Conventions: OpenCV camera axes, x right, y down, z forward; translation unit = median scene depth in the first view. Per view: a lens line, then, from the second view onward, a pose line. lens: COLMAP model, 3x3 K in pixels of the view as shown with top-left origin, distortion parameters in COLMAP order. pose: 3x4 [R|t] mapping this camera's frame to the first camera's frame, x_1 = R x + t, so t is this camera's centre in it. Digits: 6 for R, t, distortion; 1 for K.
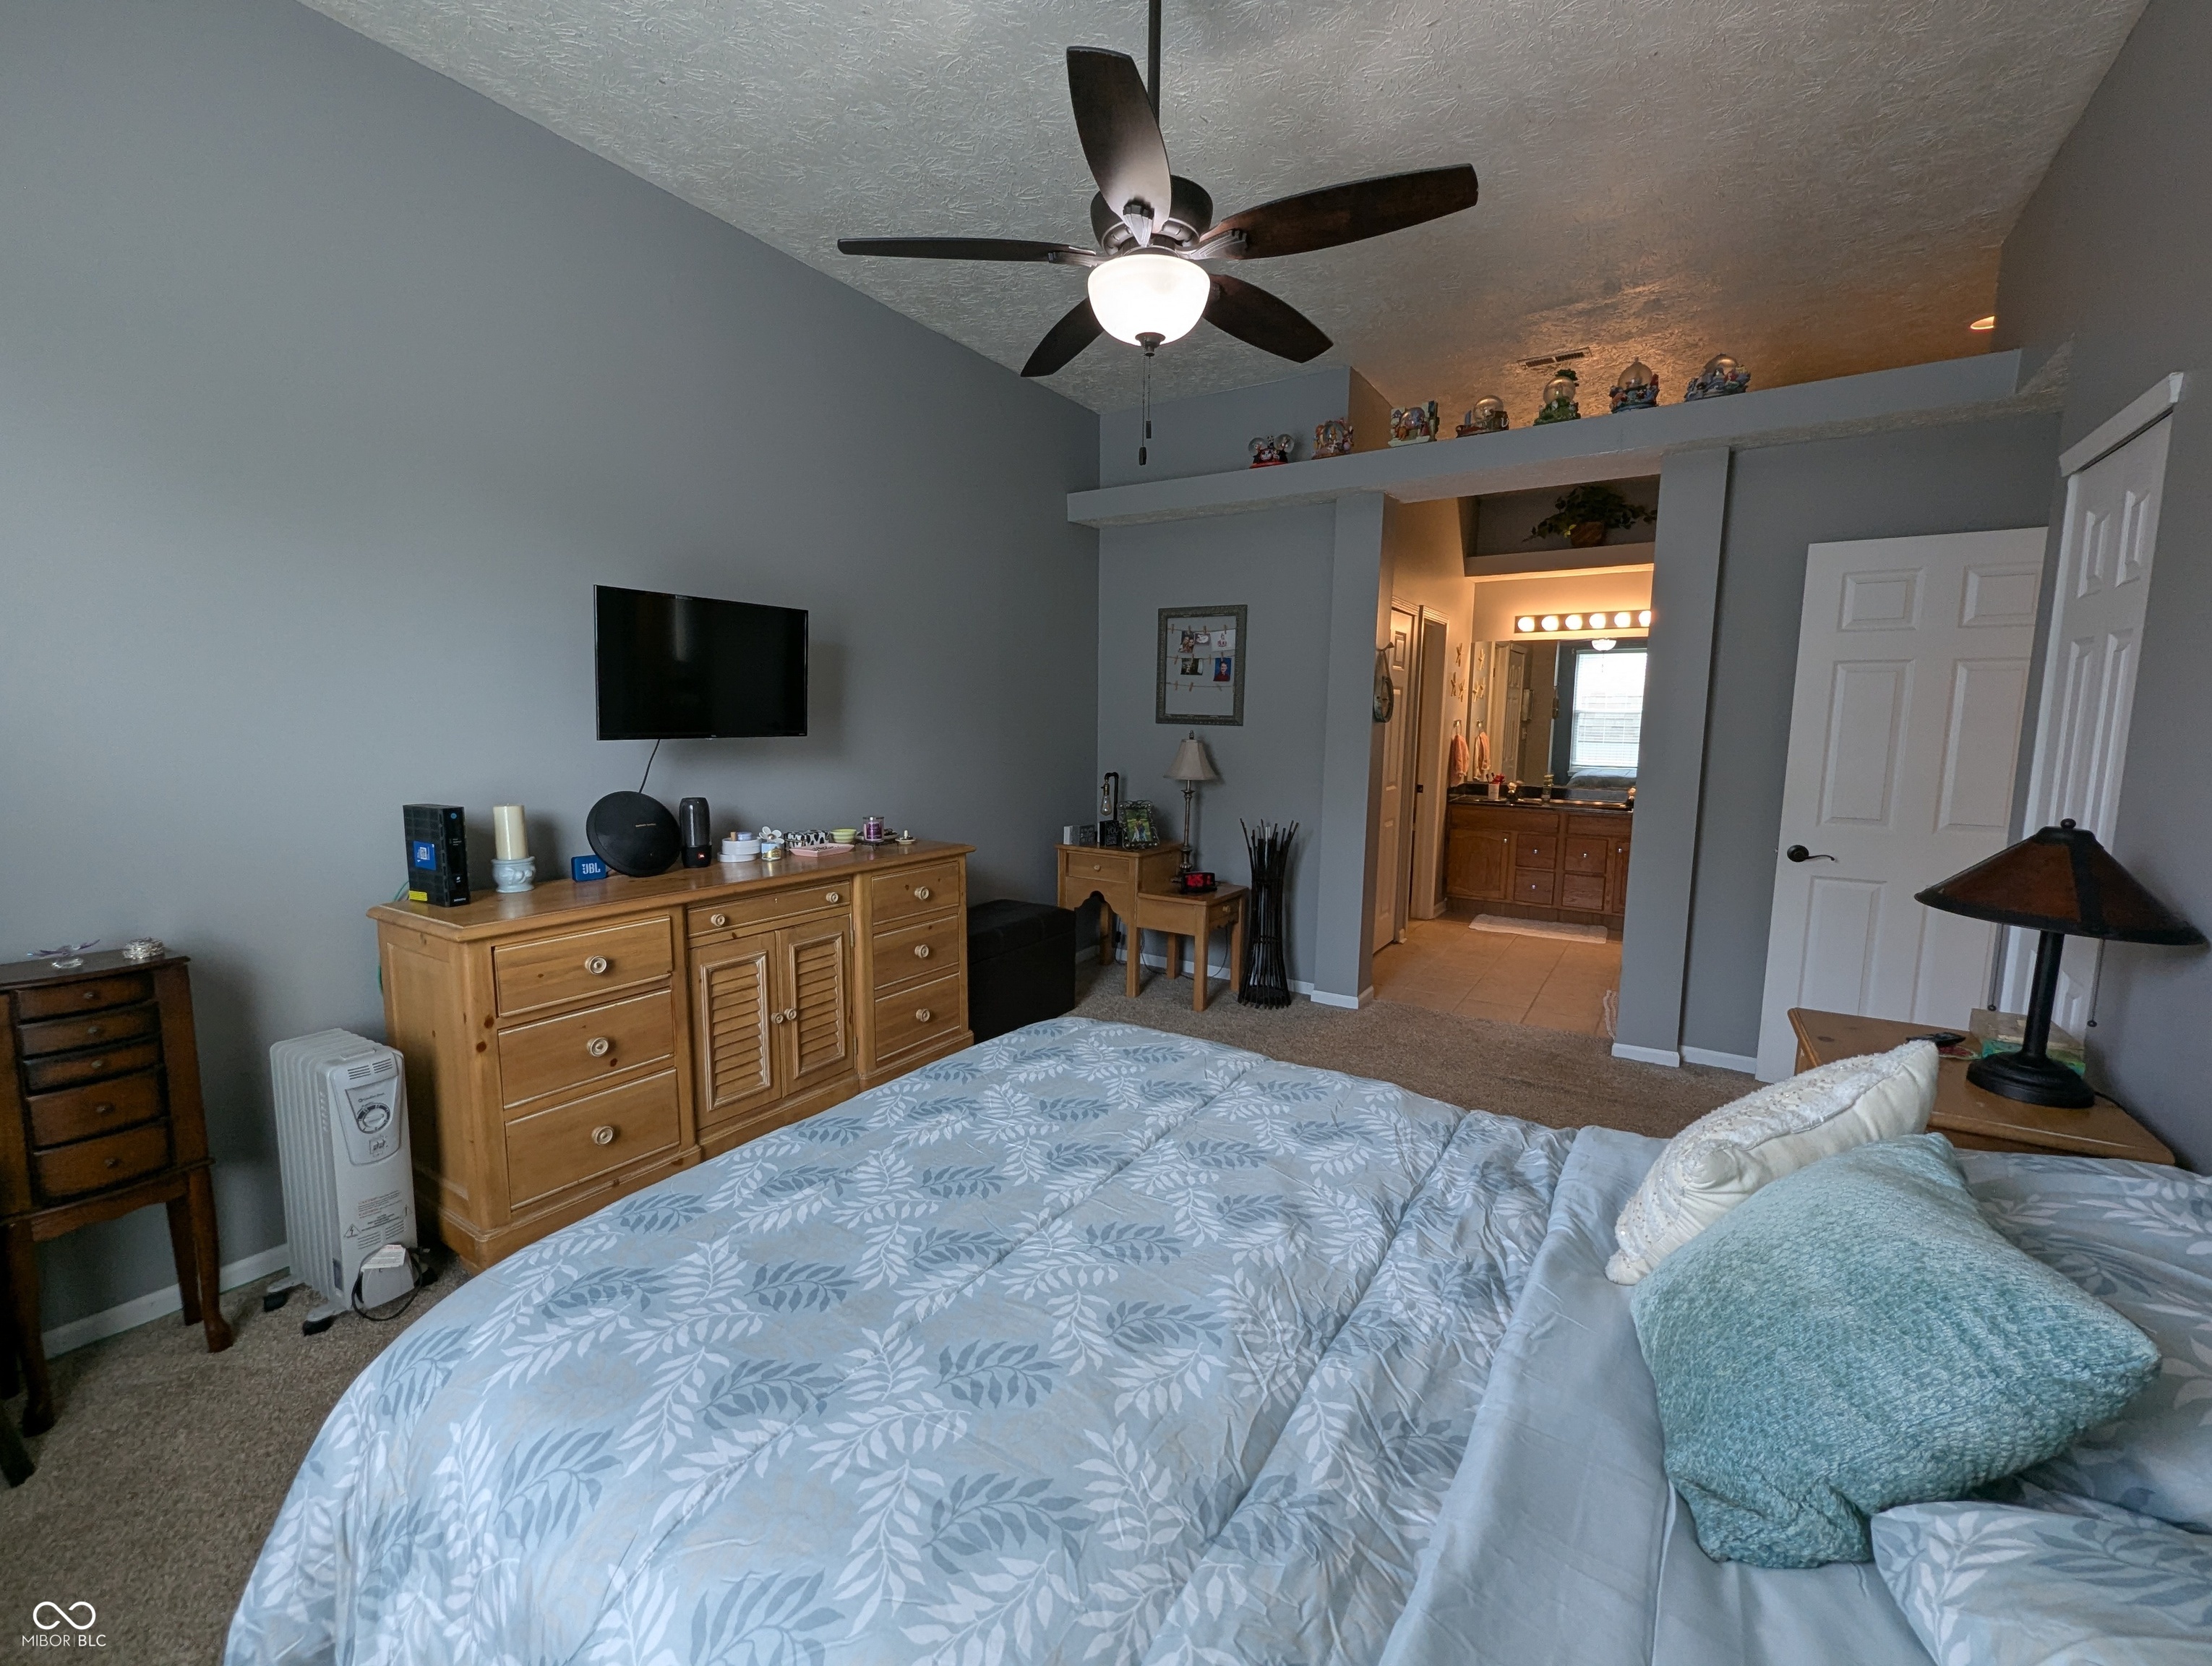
lens RADIAL K [[920.6, 0, 1091.2], [0, 920.6, 824.9], [0, 0, 1]] dist [0.001923, -0.001620]
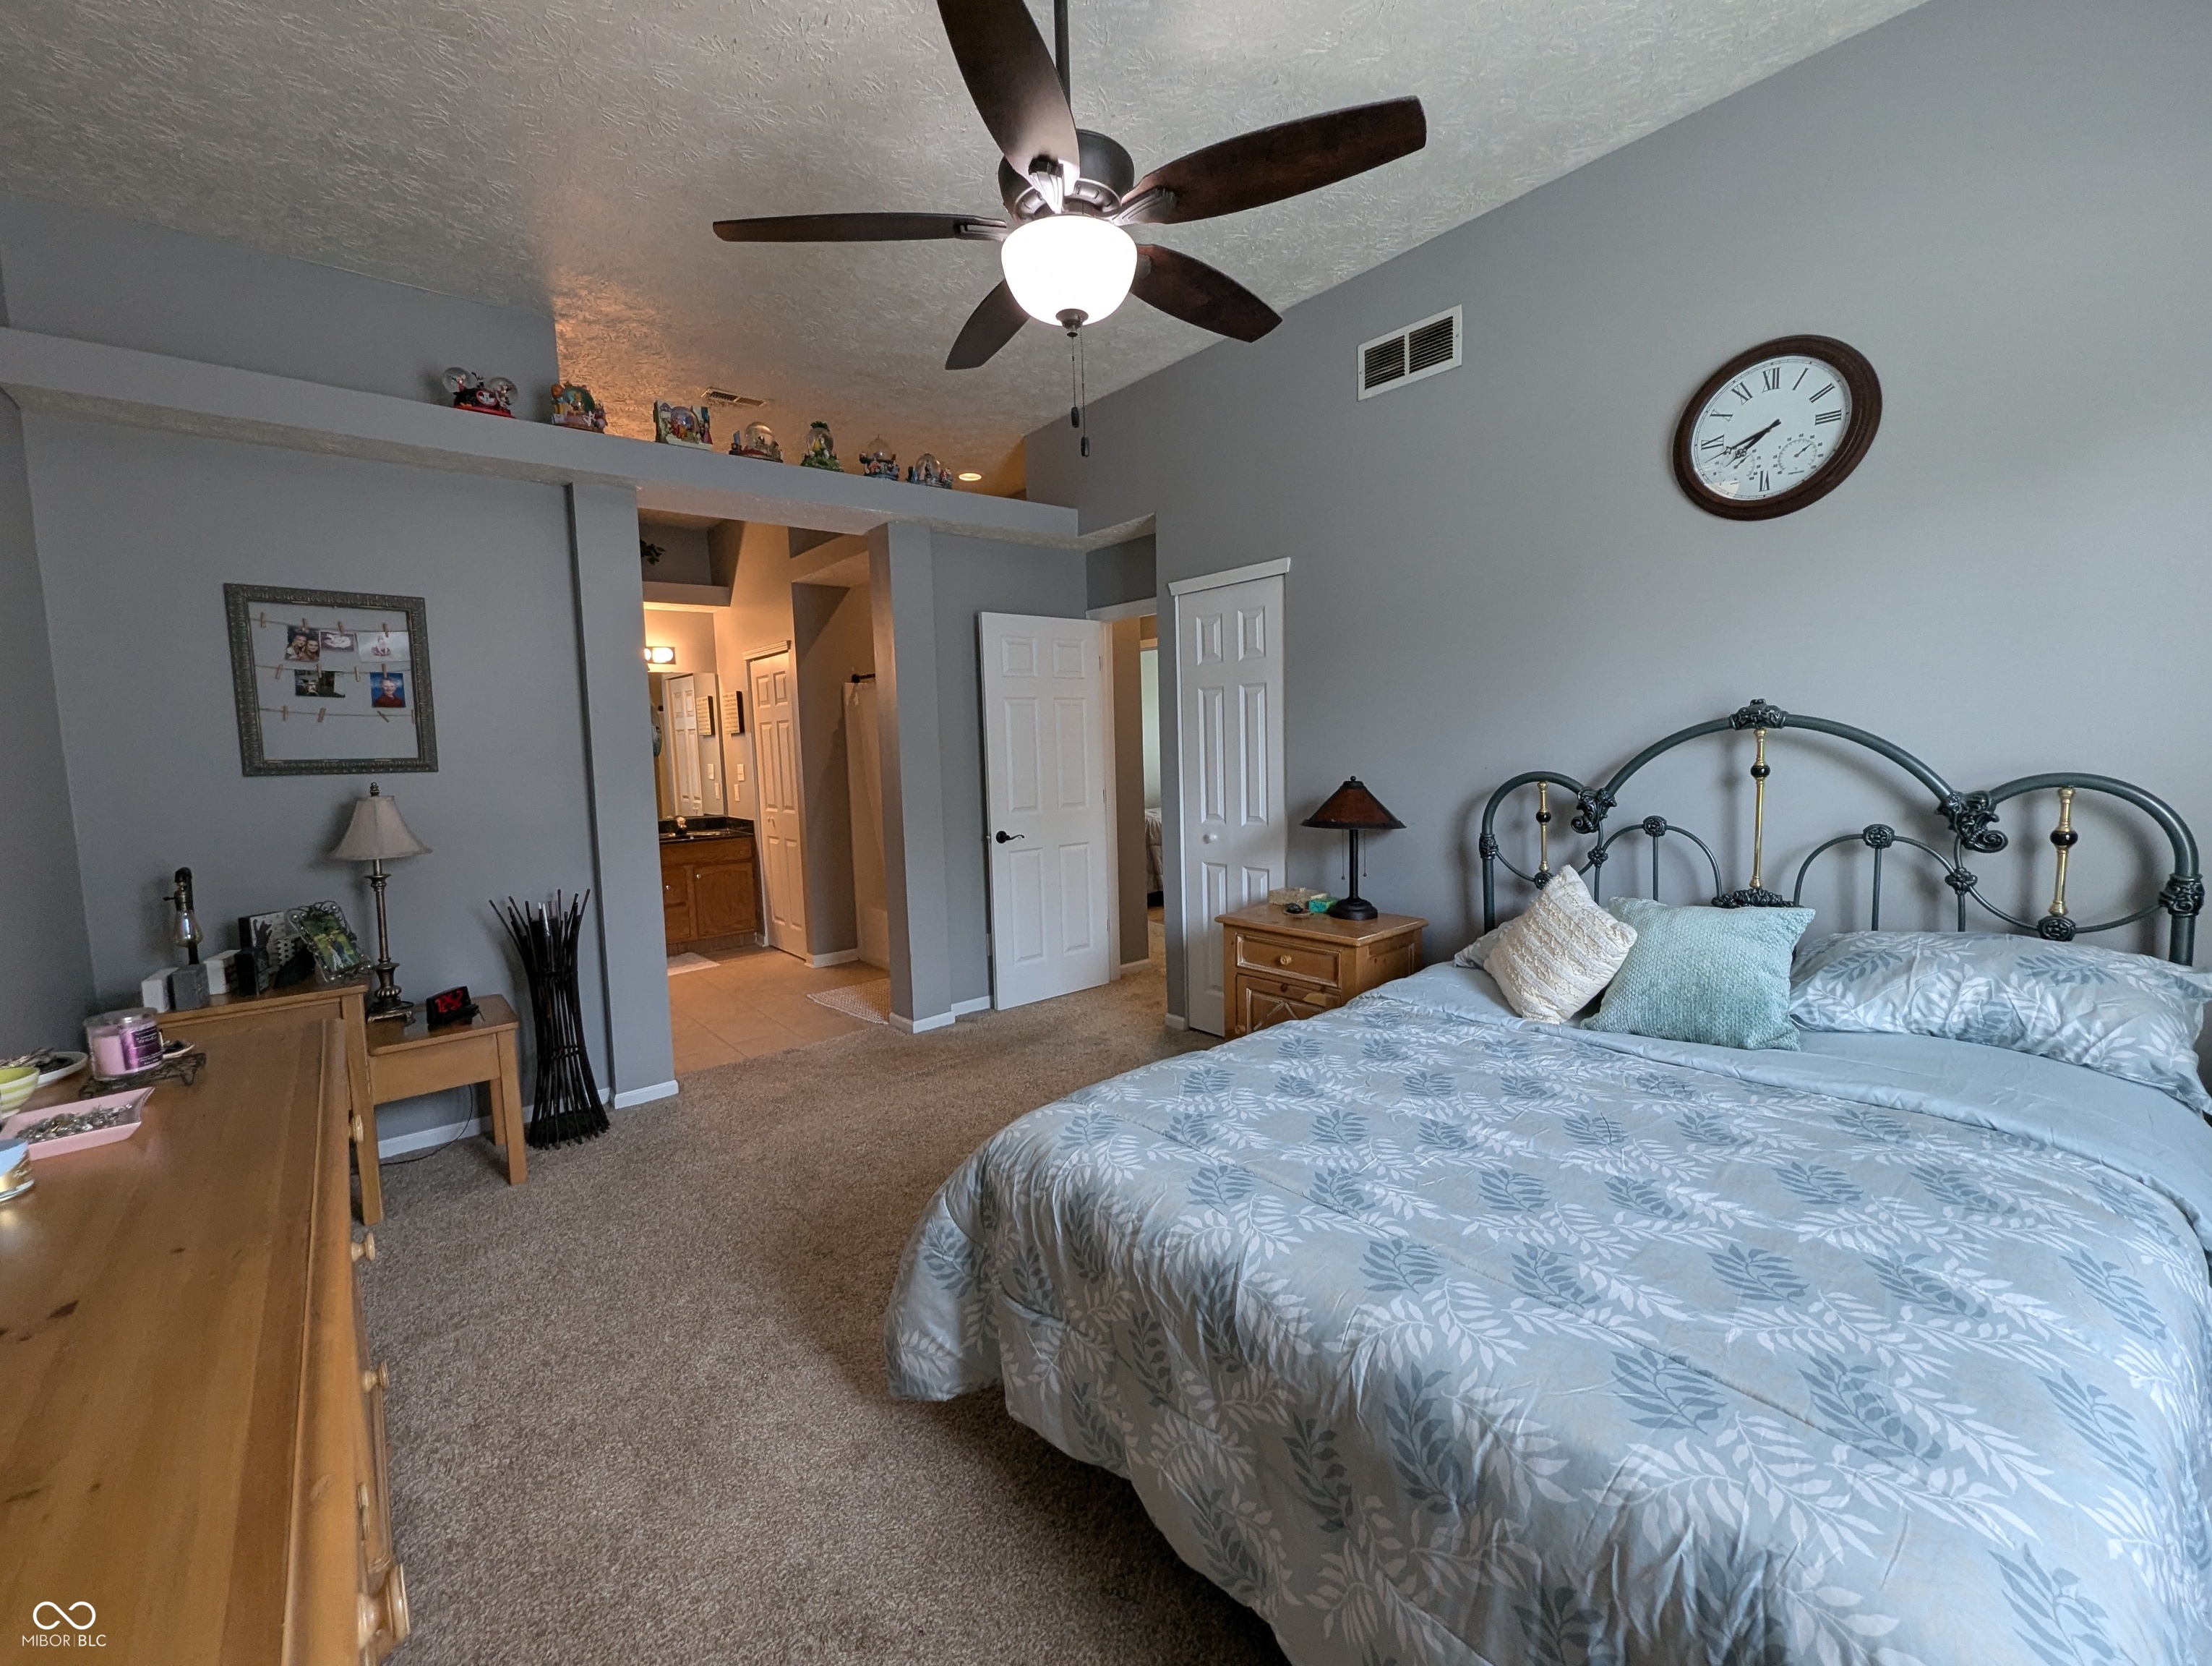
lens RADIAL K [[920.6, 0, 1096.1], [0, 920.6, 825.3], [0, 0, 1]] dist [0.001923, -0.001620]
pose [[0.292667, -0.107148, 0.950192, -0.353007], [0.147328, 0.986889, 0.065908, -0.040058], [-0.944796, 0.120701, 0.304616, 0.322931]]
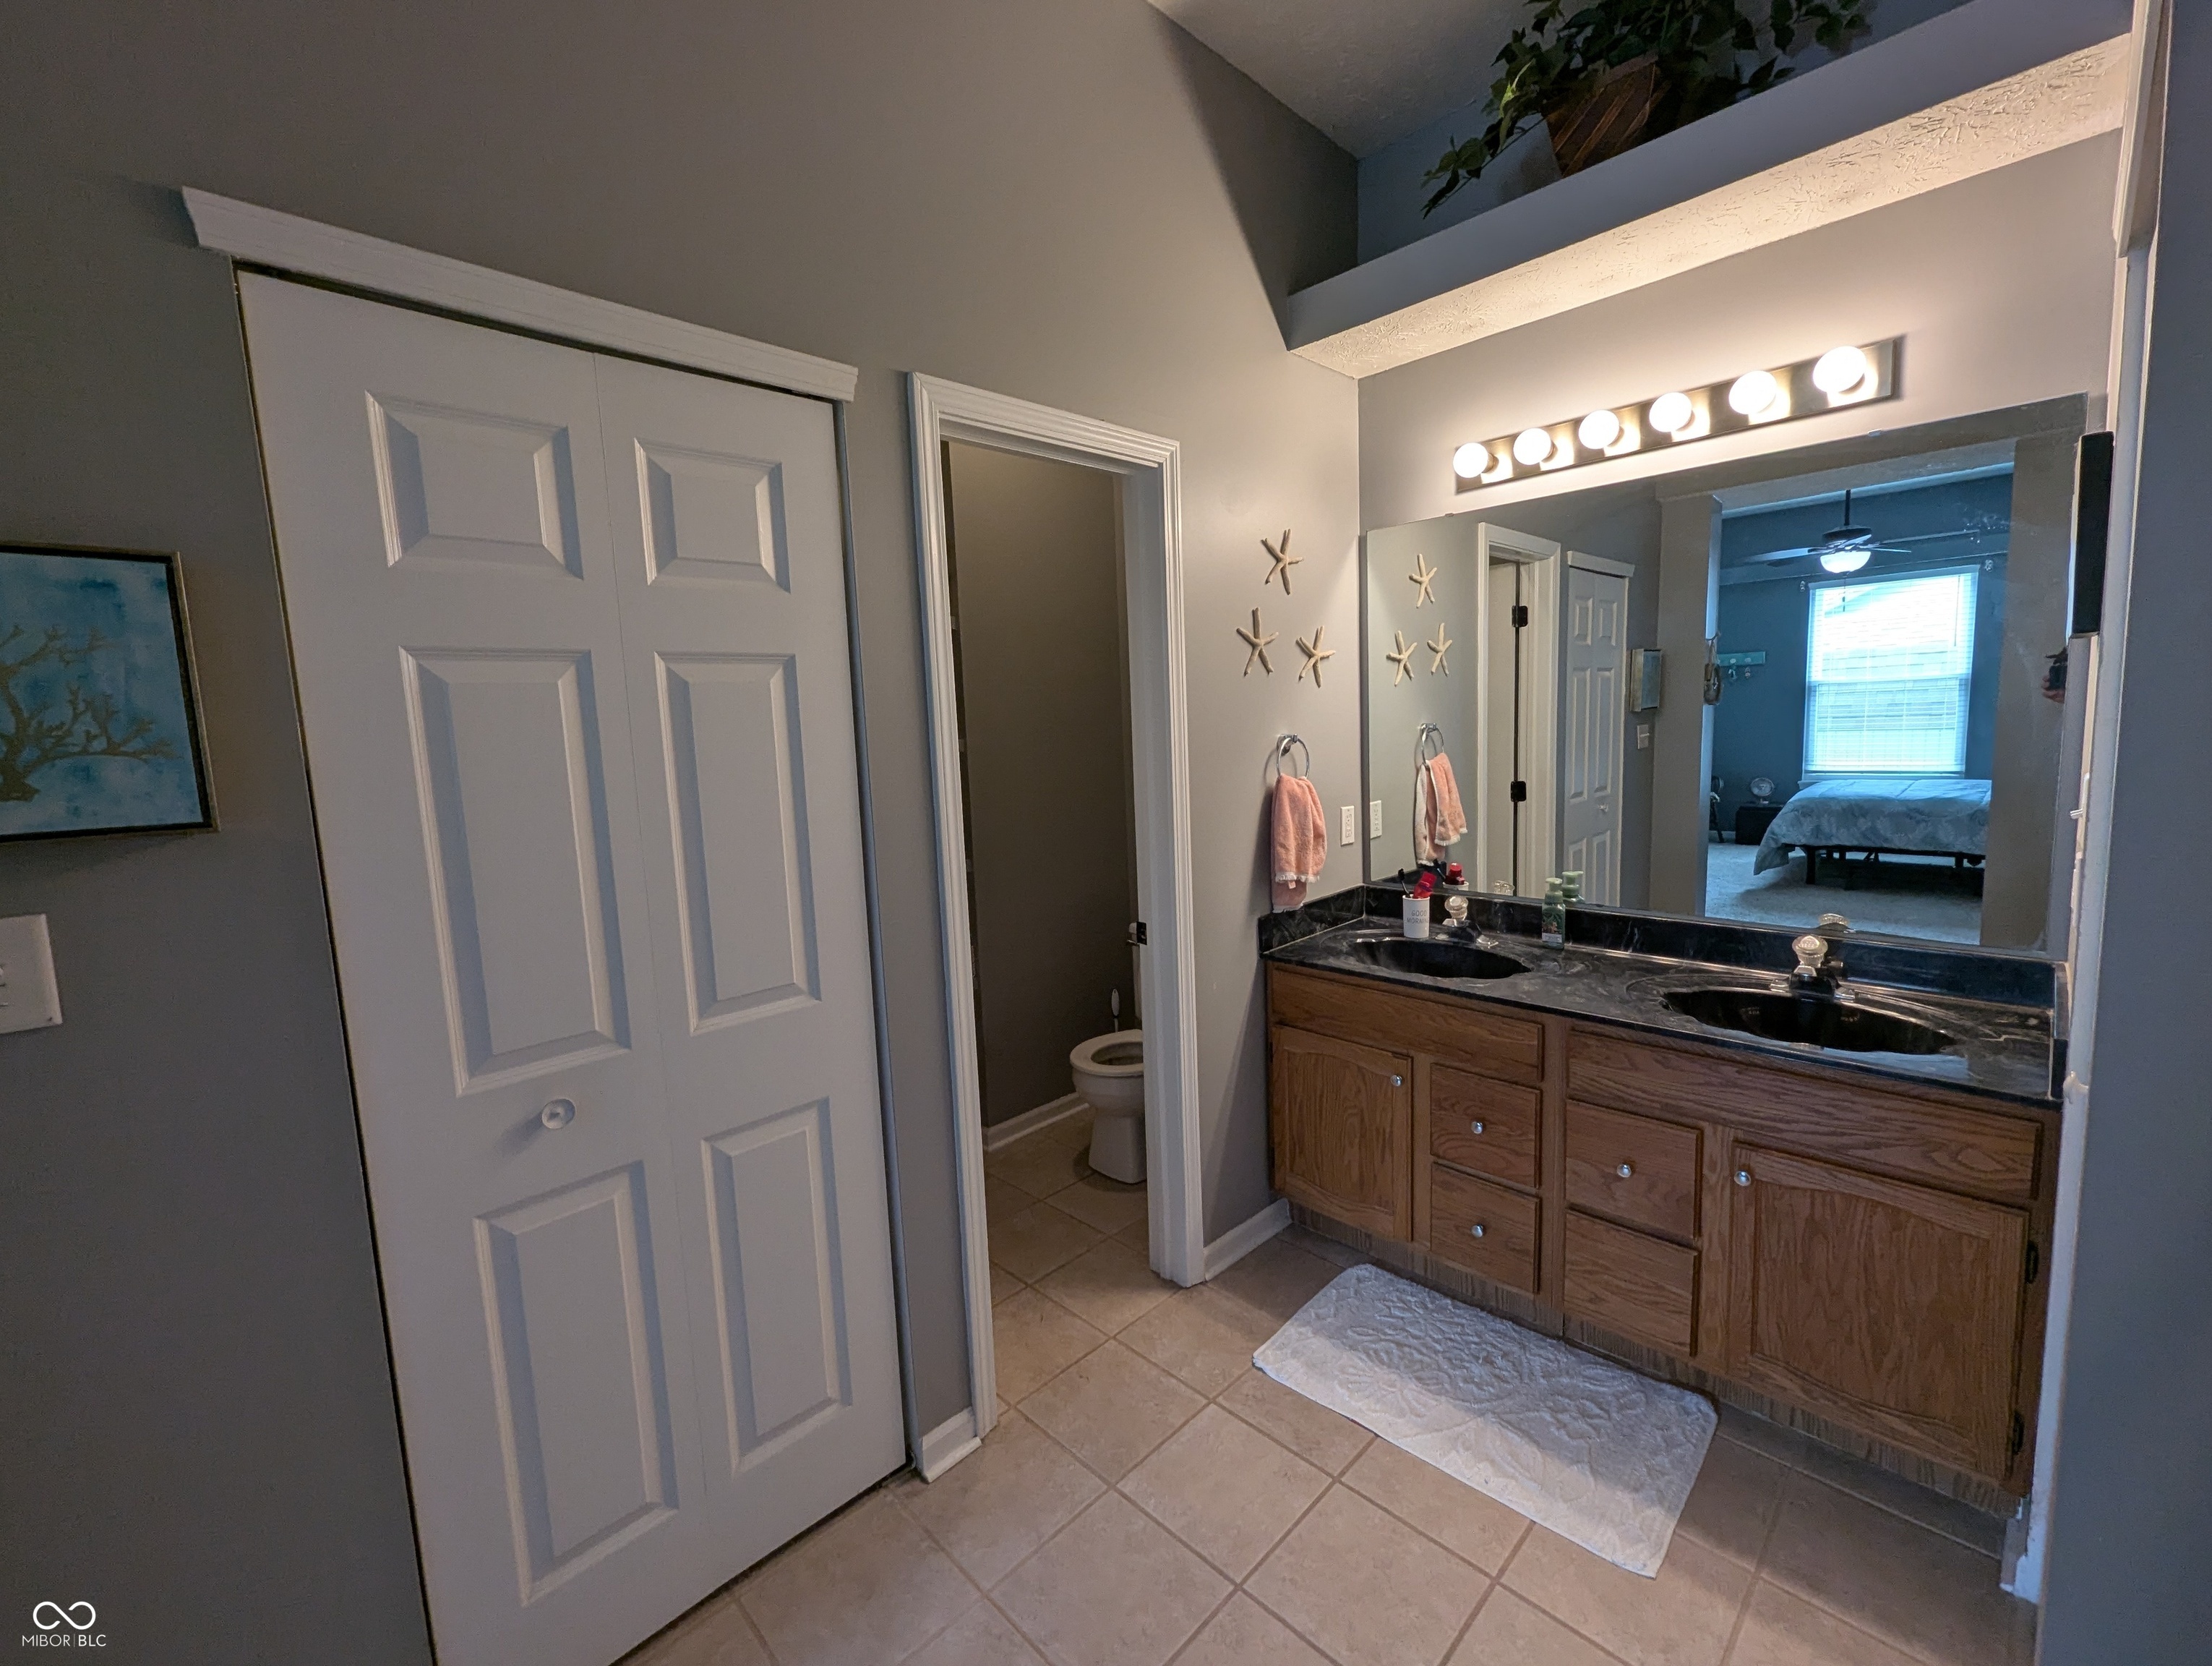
lens RADIAL K [[920.6, 0, 1093.3], [0, 920.6, 827.0], [0, 0, 1]] dist [0.001923, -0.001620]
pose [[0.972507, -0.026105, -0.231408, 0.571587], [0.026272, 0.999652, -0.002361, -0.109691], [0.231389, -0.003783, 0.972854, 0.864196]]
